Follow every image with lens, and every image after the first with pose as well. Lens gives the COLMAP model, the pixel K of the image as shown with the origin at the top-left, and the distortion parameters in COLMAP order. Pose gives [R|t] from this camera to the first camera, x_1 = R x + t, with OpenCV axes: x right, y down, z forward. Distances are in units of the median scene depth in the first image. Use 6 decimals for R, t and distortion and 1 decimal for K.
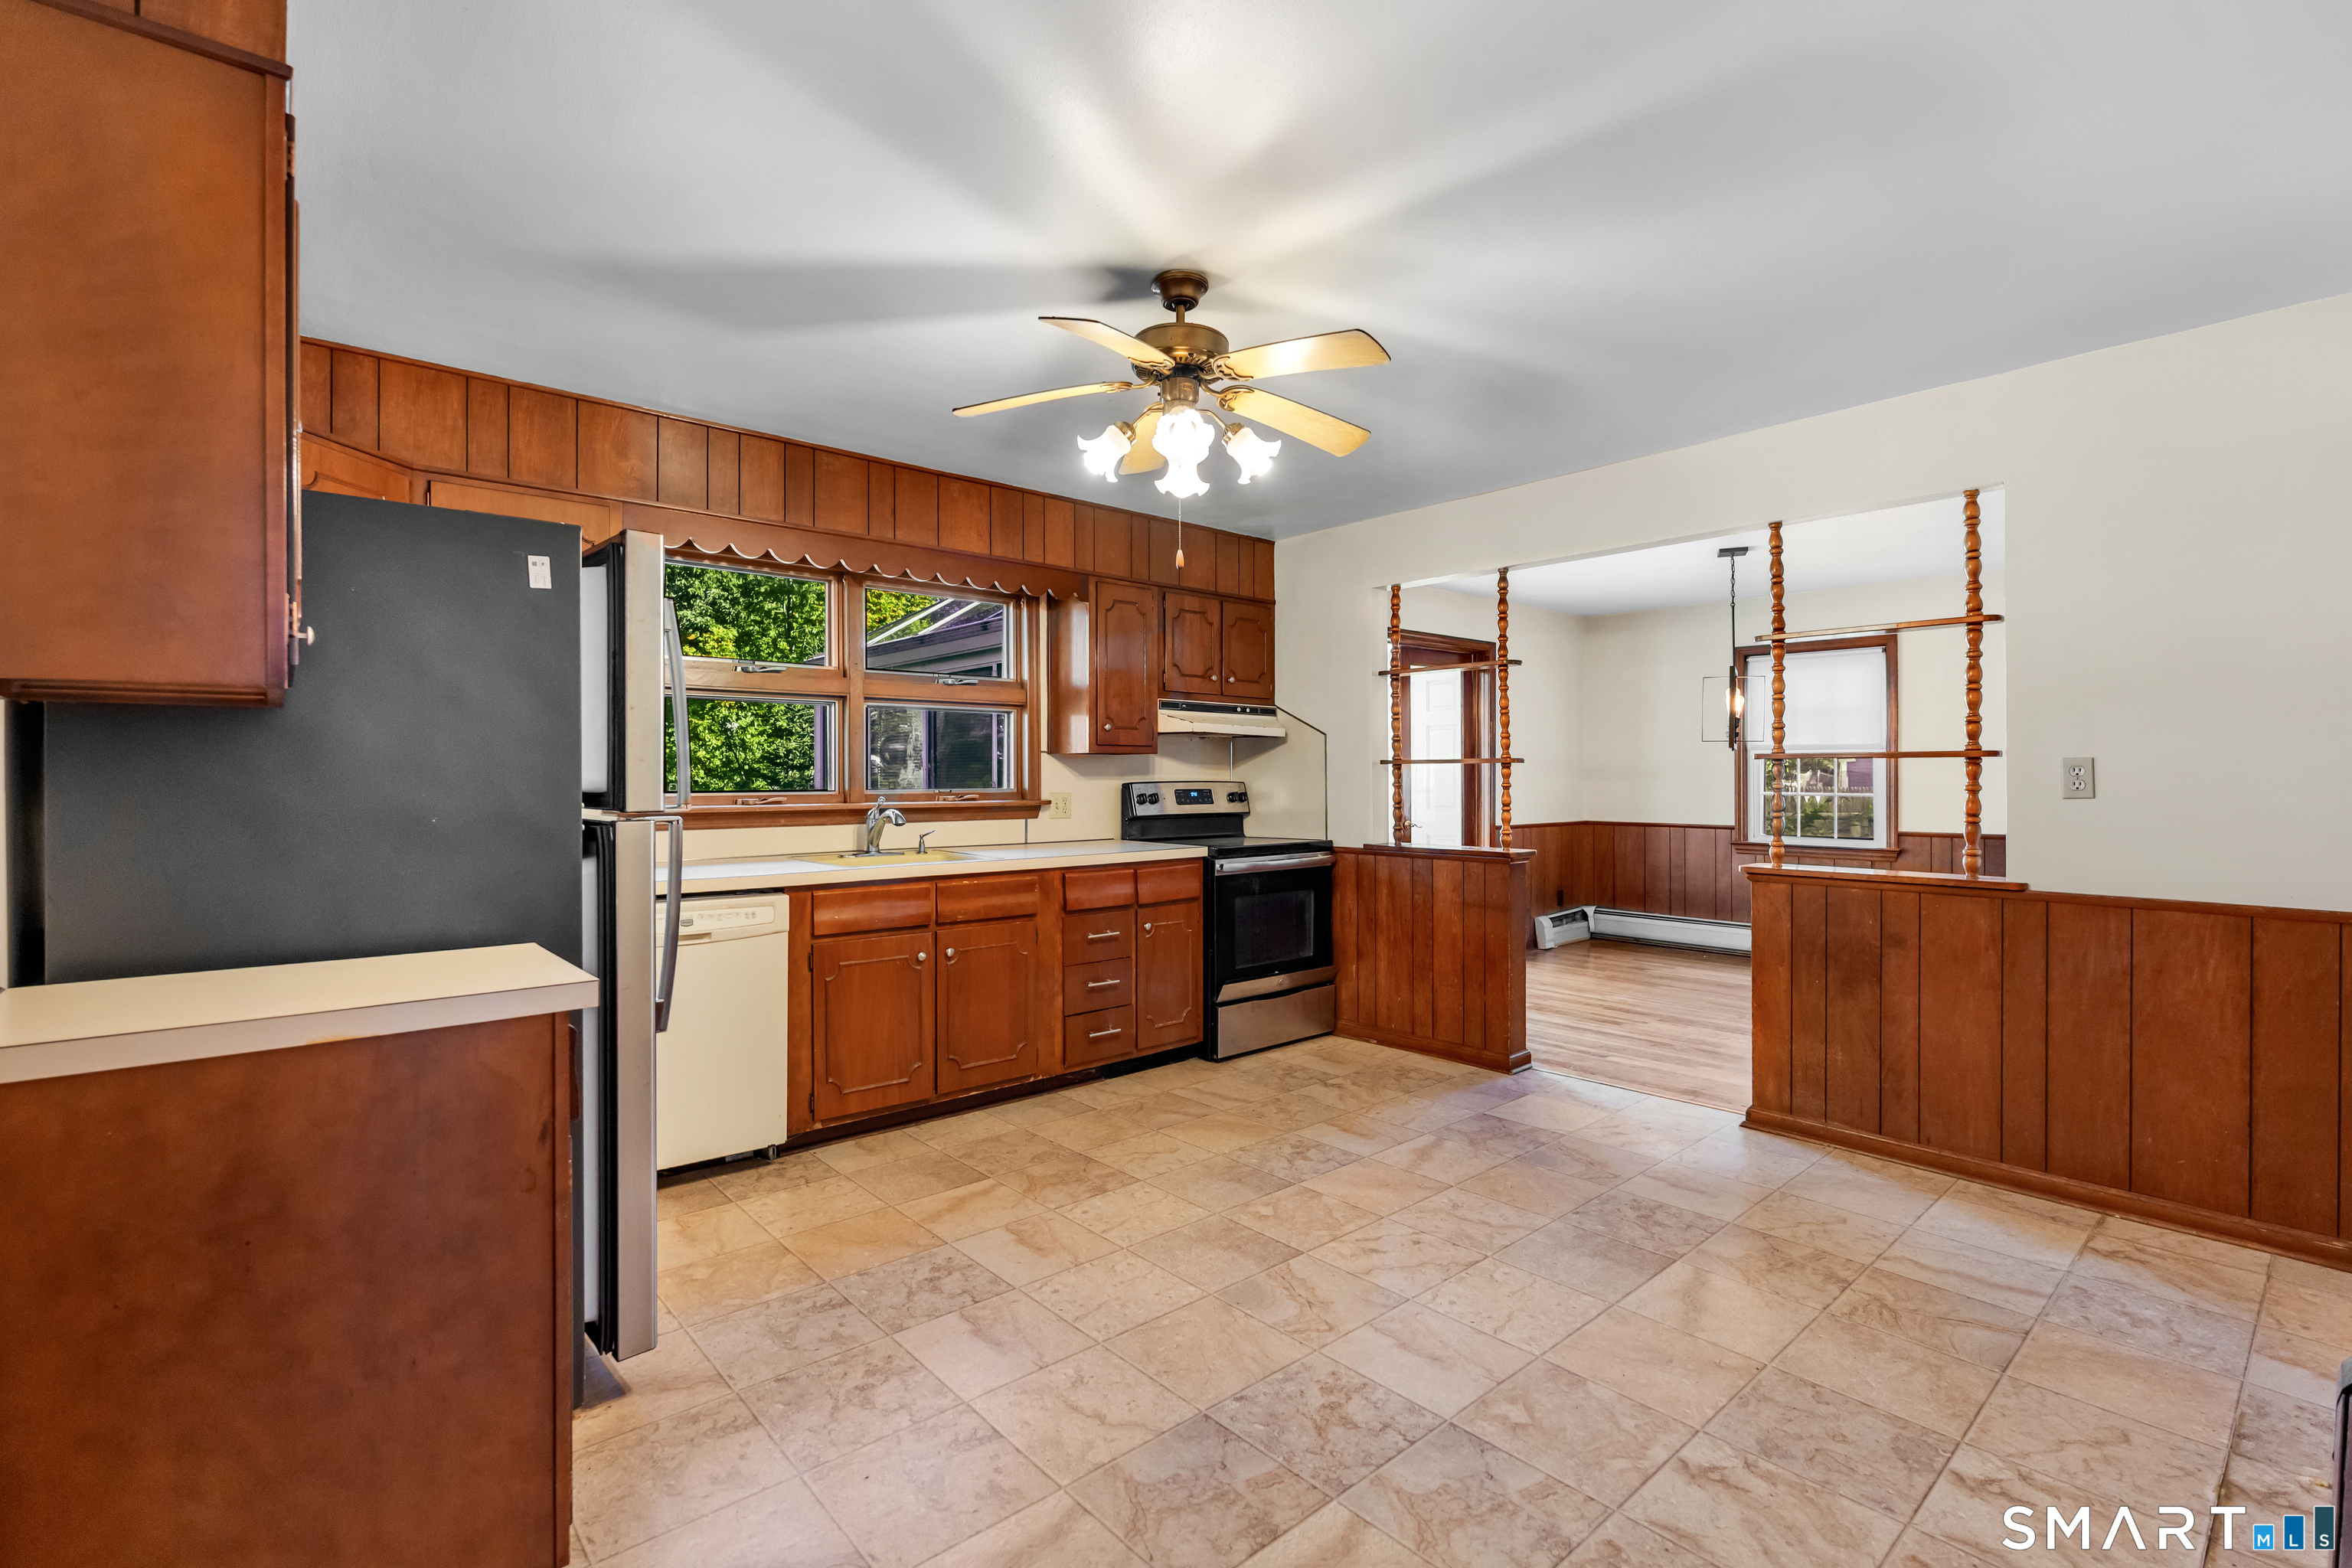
lens RADIAL K [[1052.3, 0, 1167.8], [0, 1052.3, 778.2], [0, 0, 1]] dist [-0.007763, 0.001040]
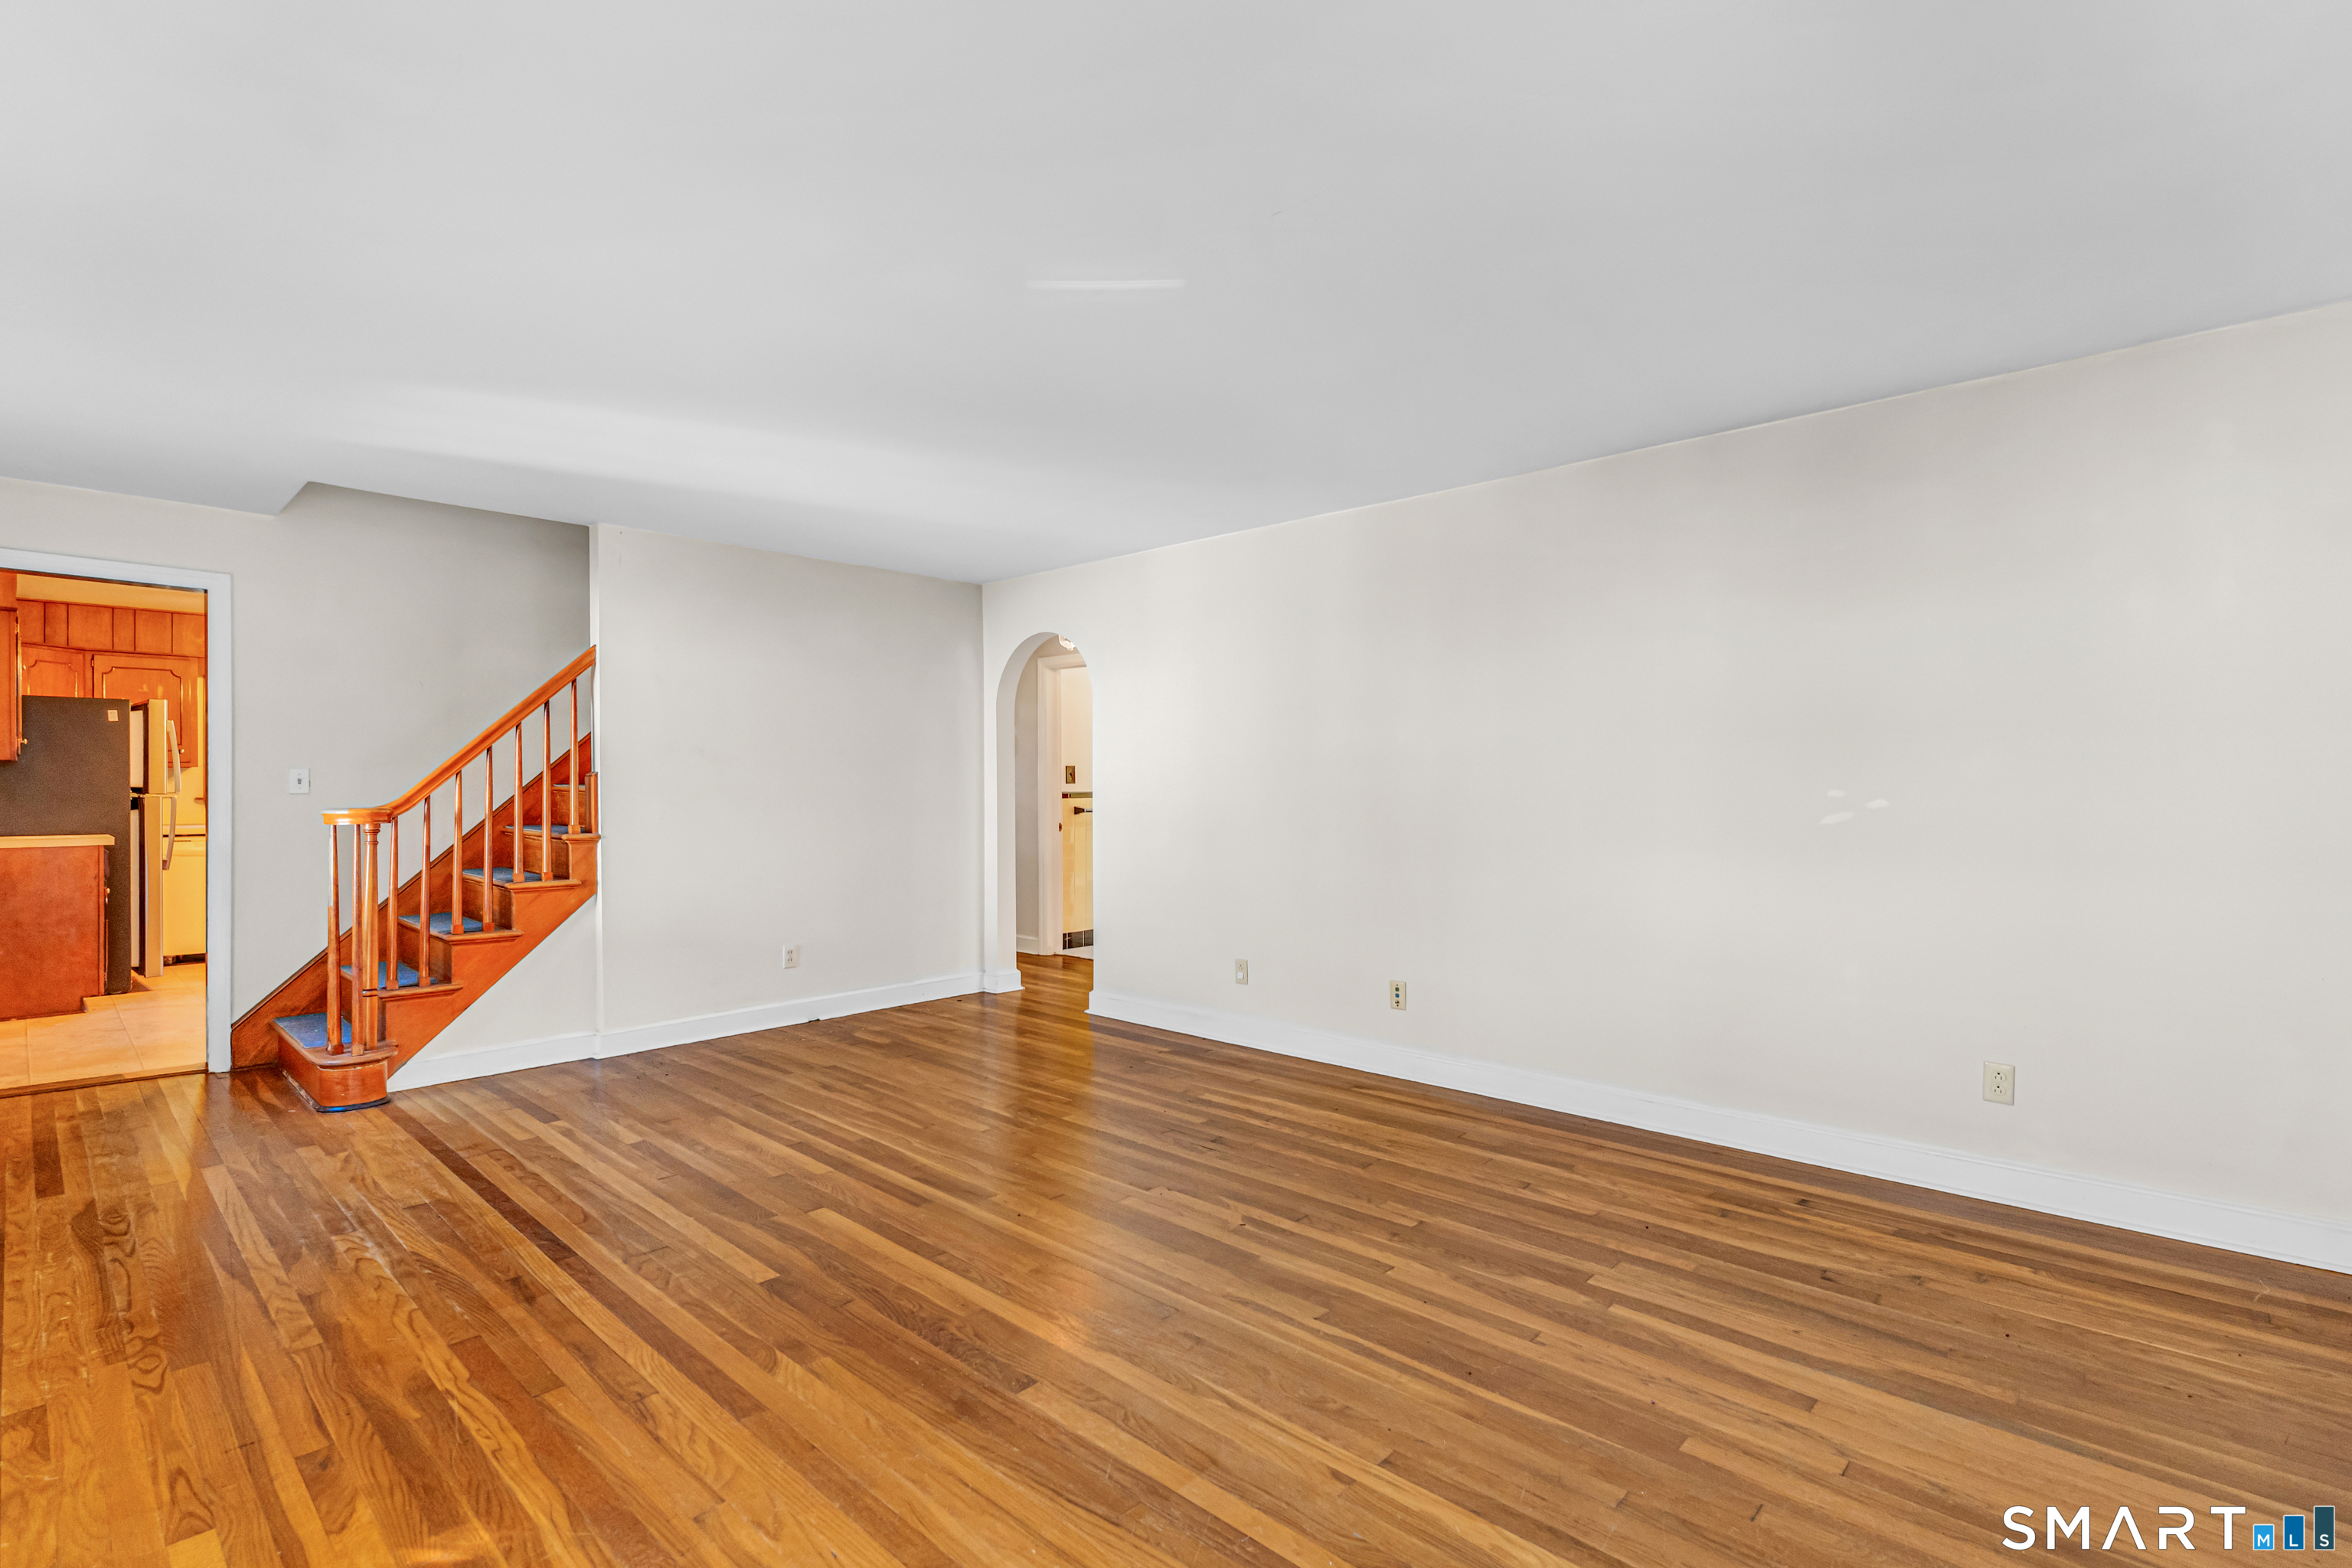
lens RADIAL K [[1052.3, 0, 1173.0], [0, 1052.3, 791.4], [0, 0, 1]] dist [-0.007763, 0.001040]
pose [[0.992440, 0.001617, 0.122721, 1.026405], [-0.001173, 0.999993, -0.003690, 0.016660], [-0.122726, 0.003518, 0.992434, -1.176113]]
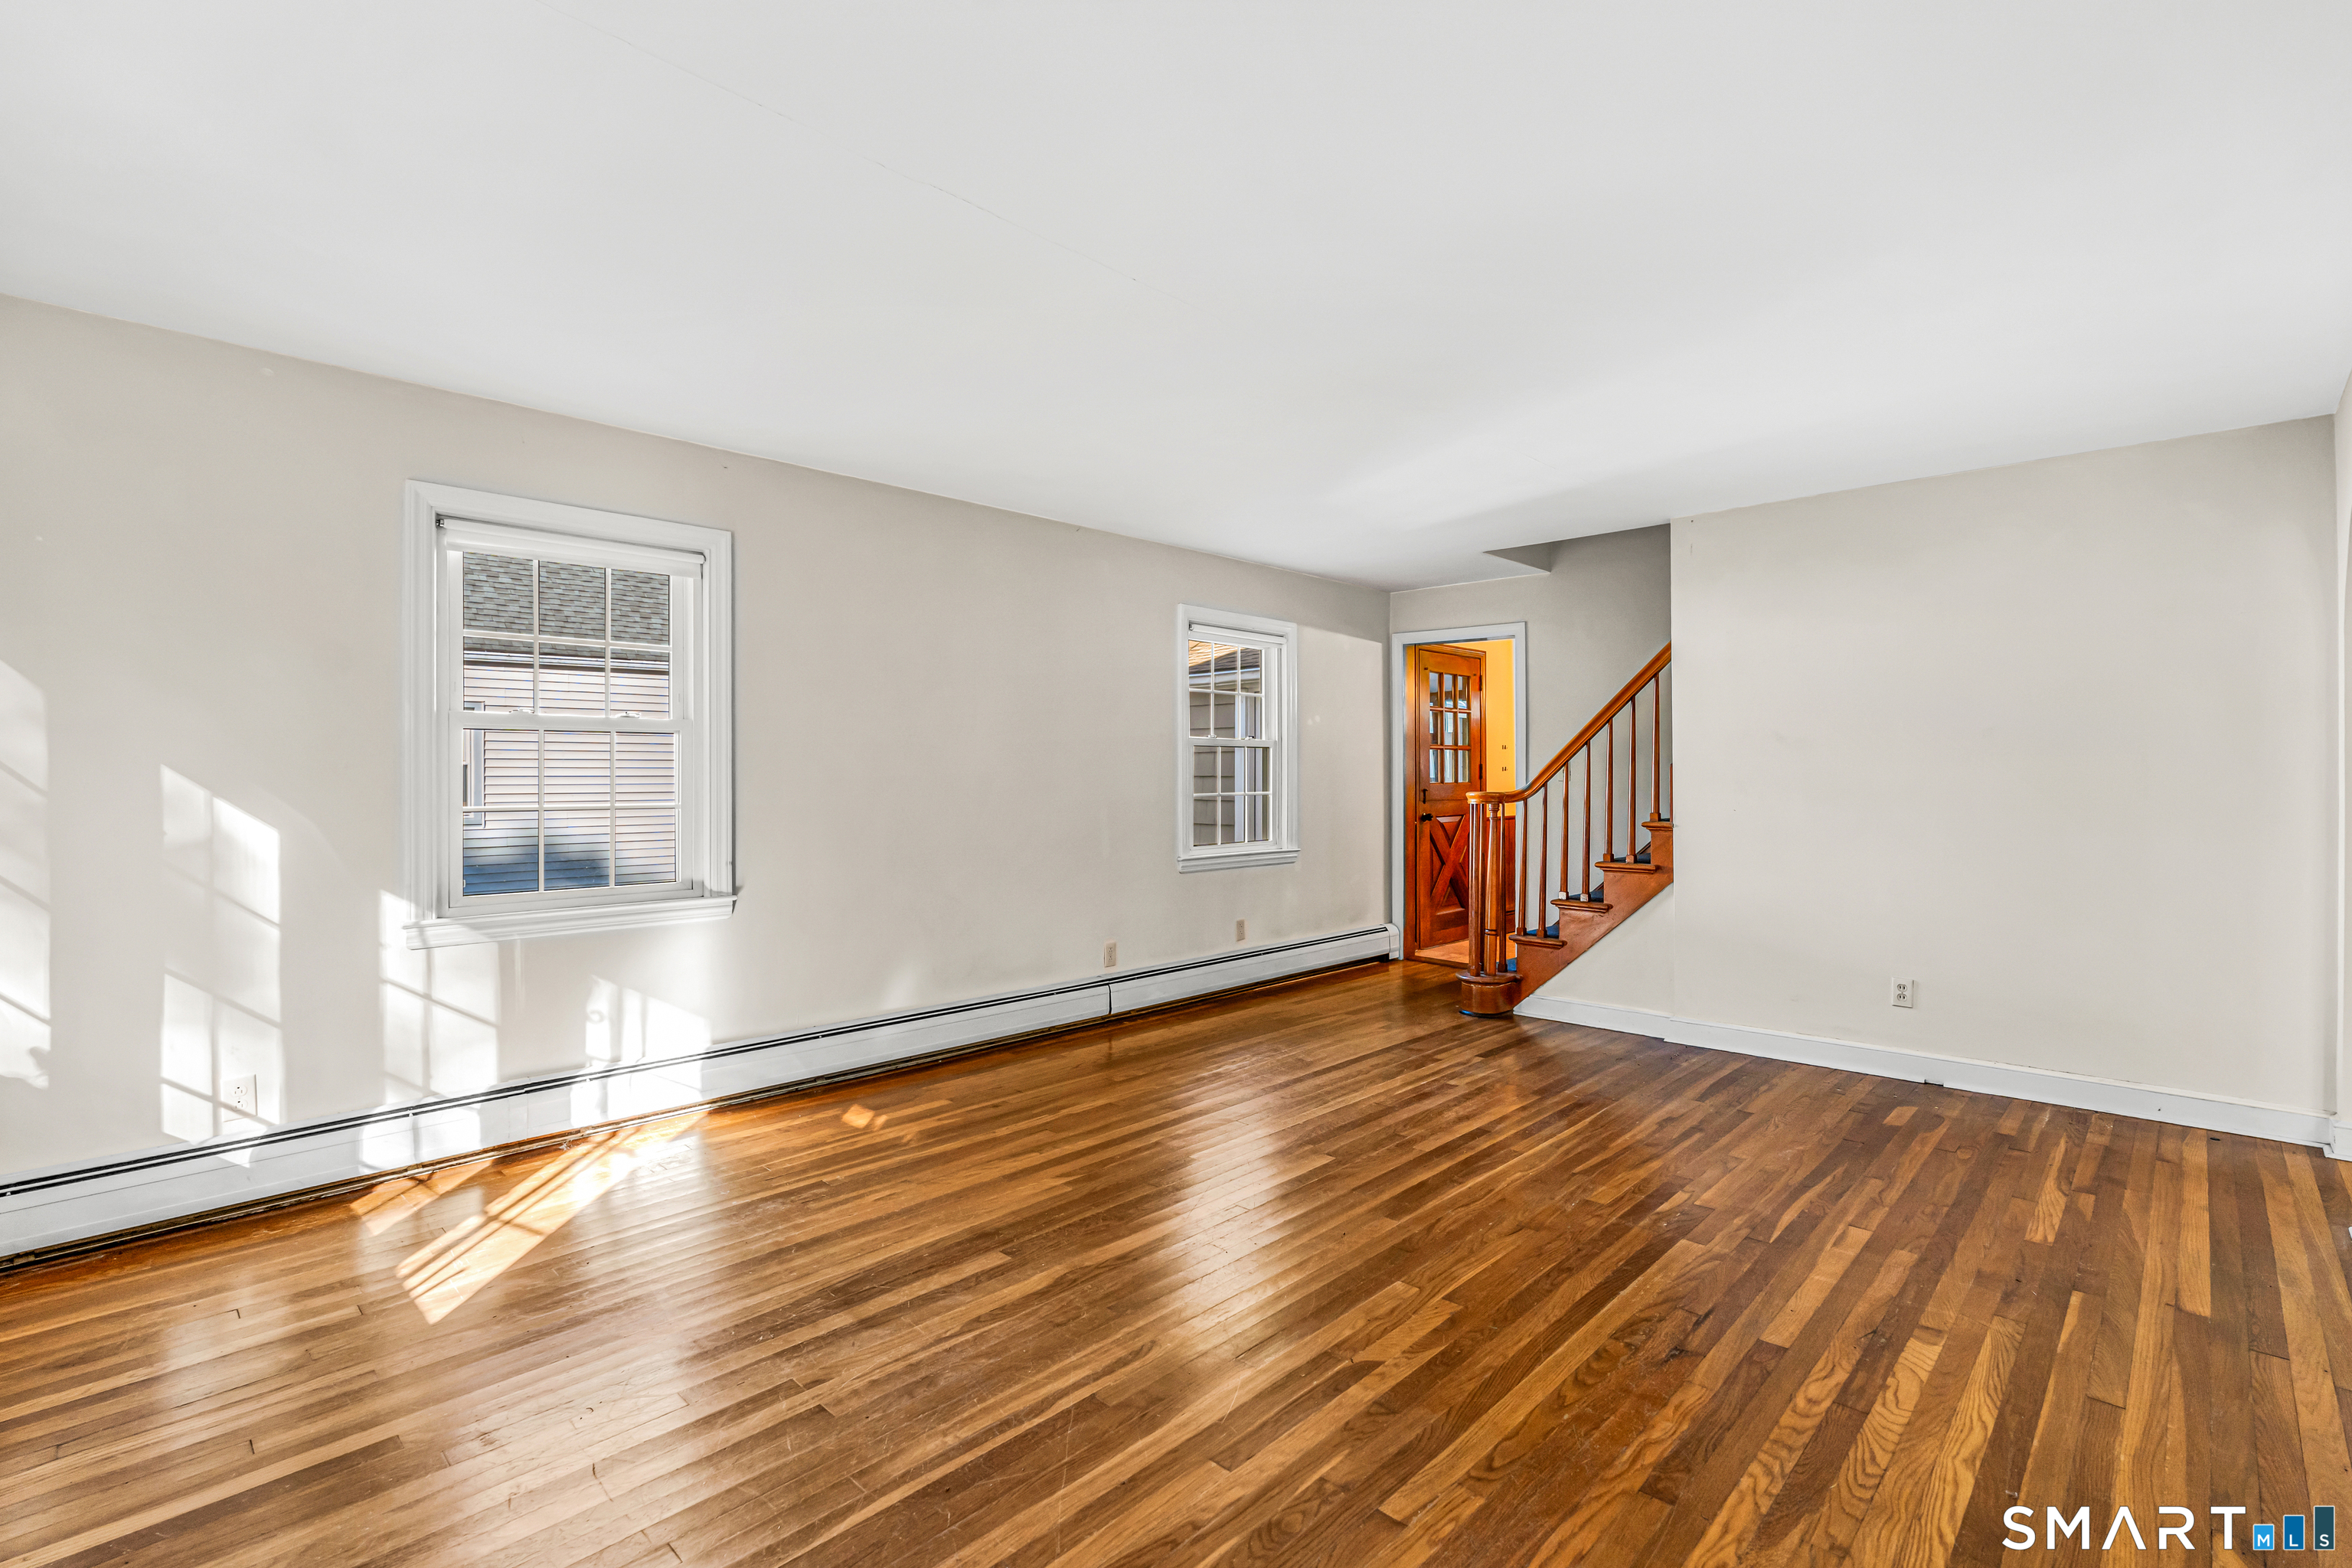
lens RADIAL K [[1052.3, 0, 1178.9], [0, 1052.3, 769.6], [0, 0, 1]] dist [-0.007763, 0.001040]
pose [[0.138828, 0.001747, -0.990315, 2.131708], [-0.011300, 0.999936, 0.000180, -0.004179], [0.990252, 0.011166, 0.138839, -0.275169]]
